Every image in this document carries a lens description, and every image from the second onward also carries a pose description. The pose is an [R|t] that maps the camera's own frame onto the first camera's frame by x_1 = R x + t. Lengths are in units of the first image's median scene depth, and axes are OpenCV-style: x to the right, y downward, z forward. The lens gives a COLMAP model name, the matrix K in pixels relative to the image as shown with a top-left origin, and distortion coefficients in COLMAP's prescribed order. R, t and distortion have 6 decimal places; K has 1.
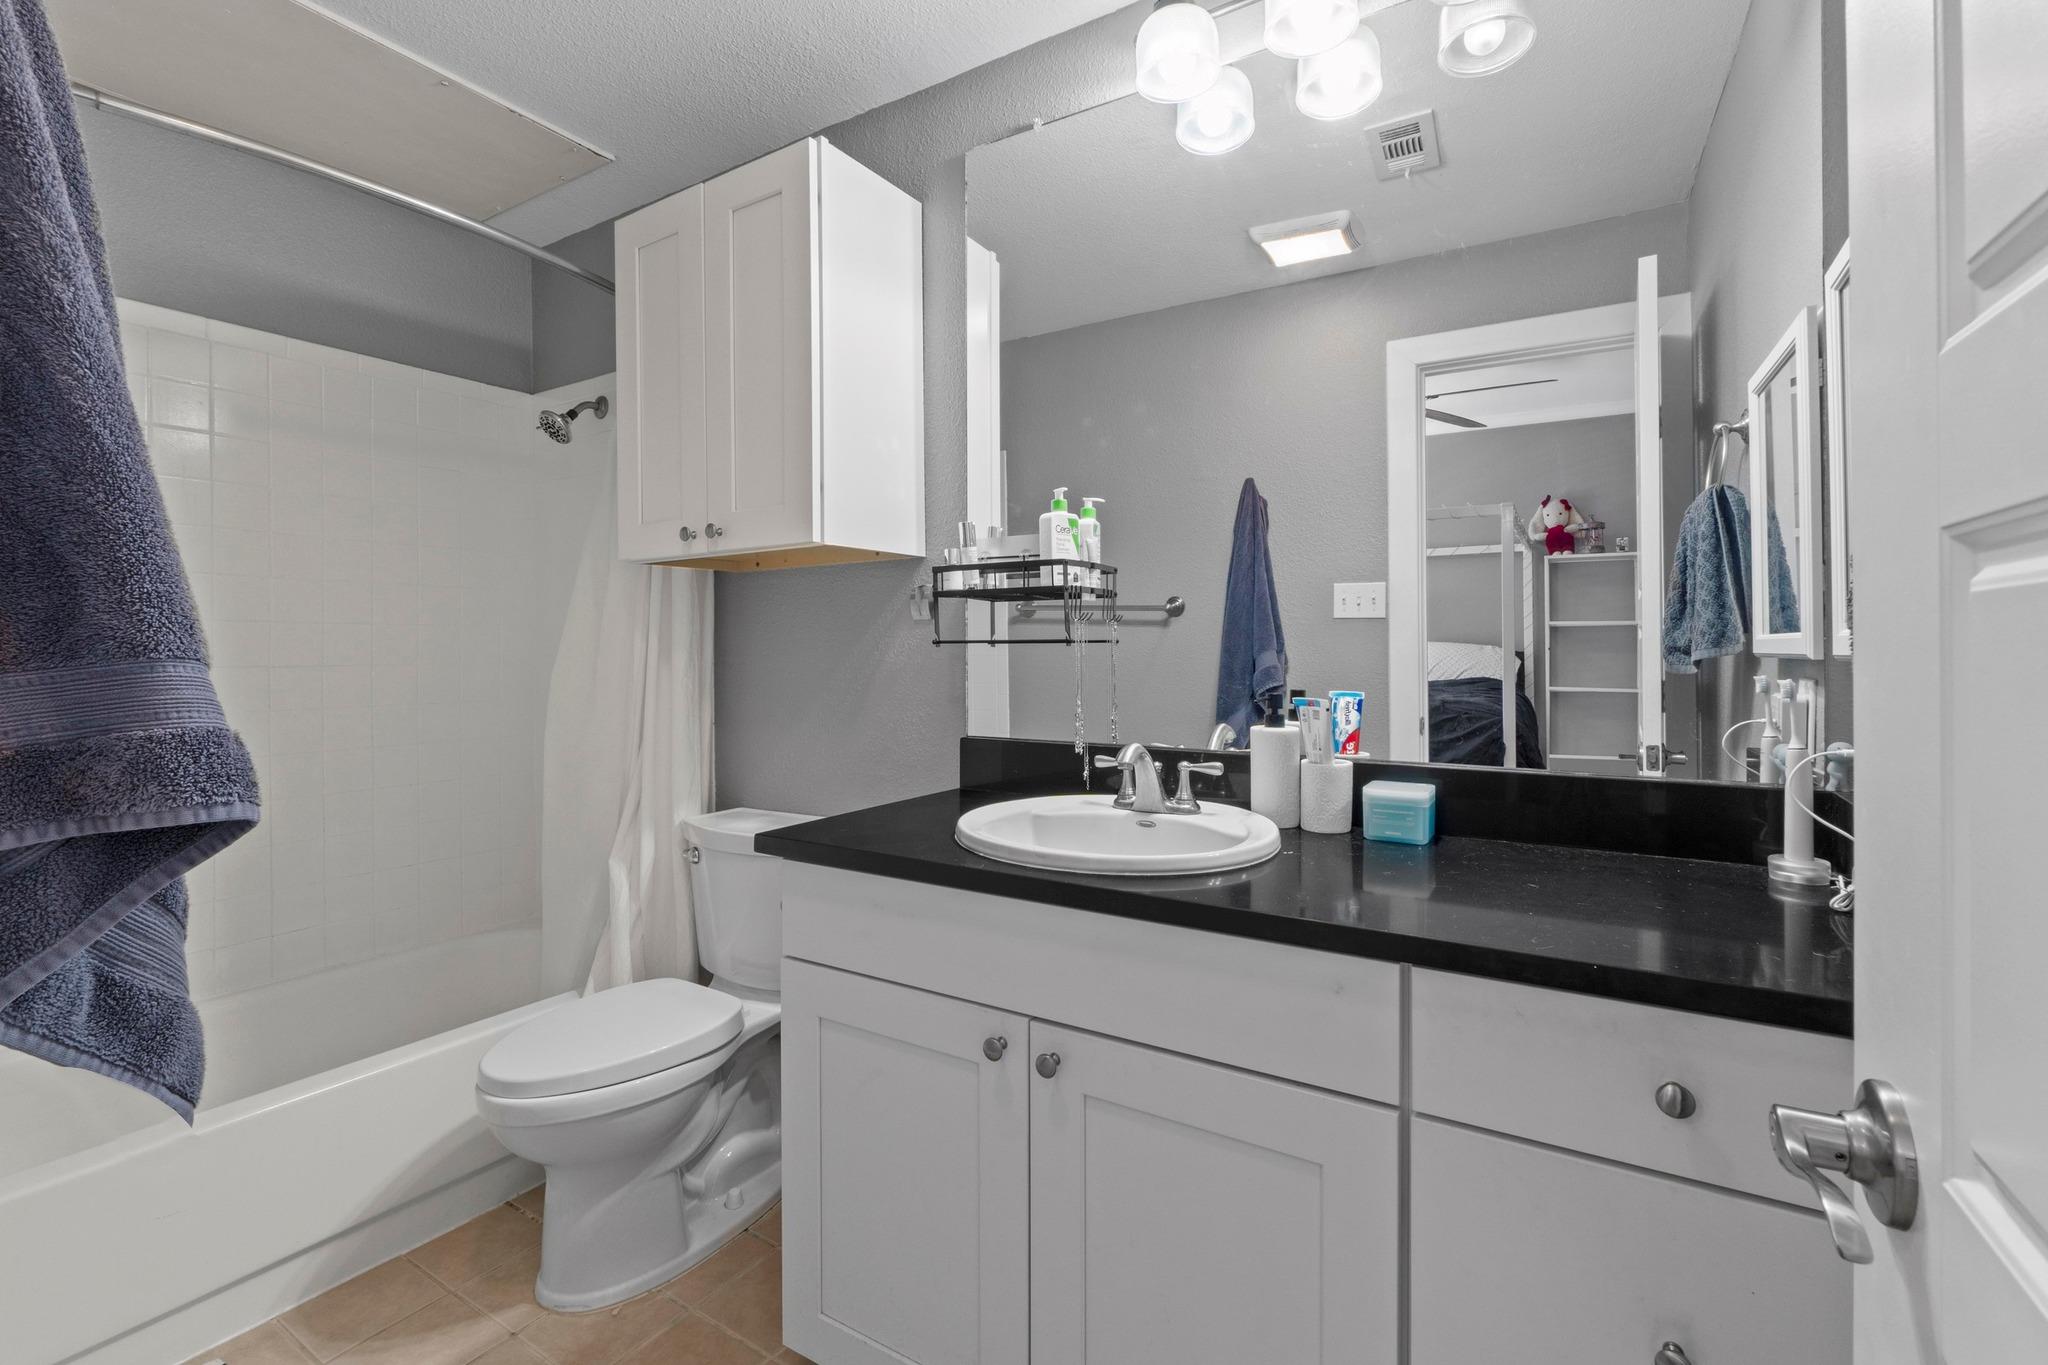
lens RADIAL K [[894.0, 0, 1021.3], [0, 894.0, 670.4], [0, 0, 1]] dist [0.000184, -0.000097]
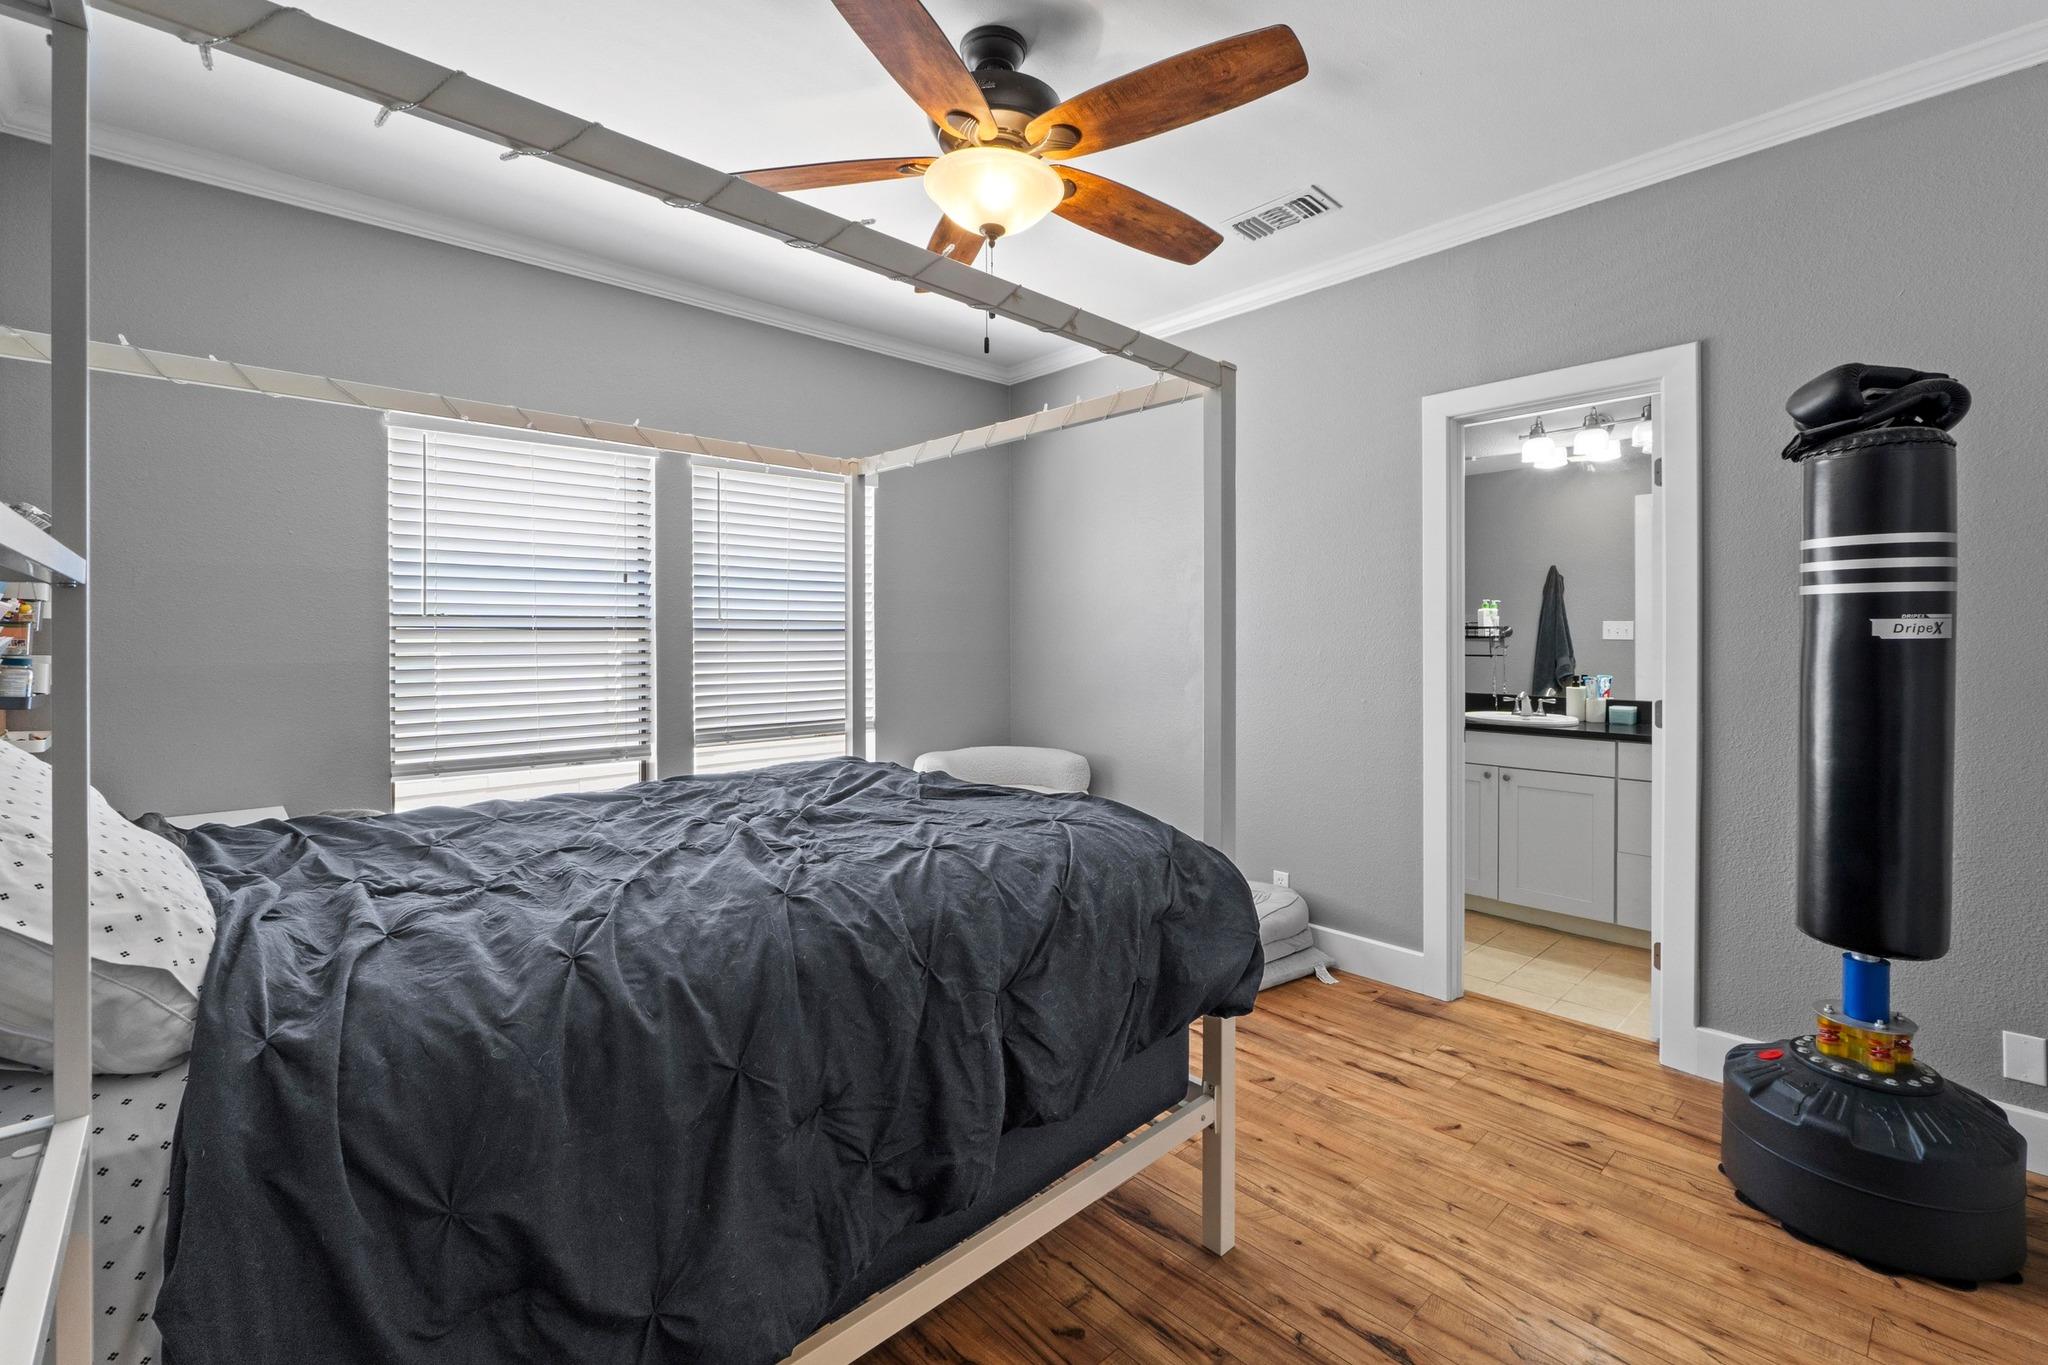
lens RADIAL K [[868.1, 0, 1022.4], [0, 868.1, 647.3], [0, 0, 1]] dist [-0.001524, -0.000142]
pose [[0.965687, 0.009677, -0.259529, -0.676678], [-0.012368, 0.999885, -0.008741, -0.018853], [0.259415, 0.011651, 0.965696, -2.049831]]
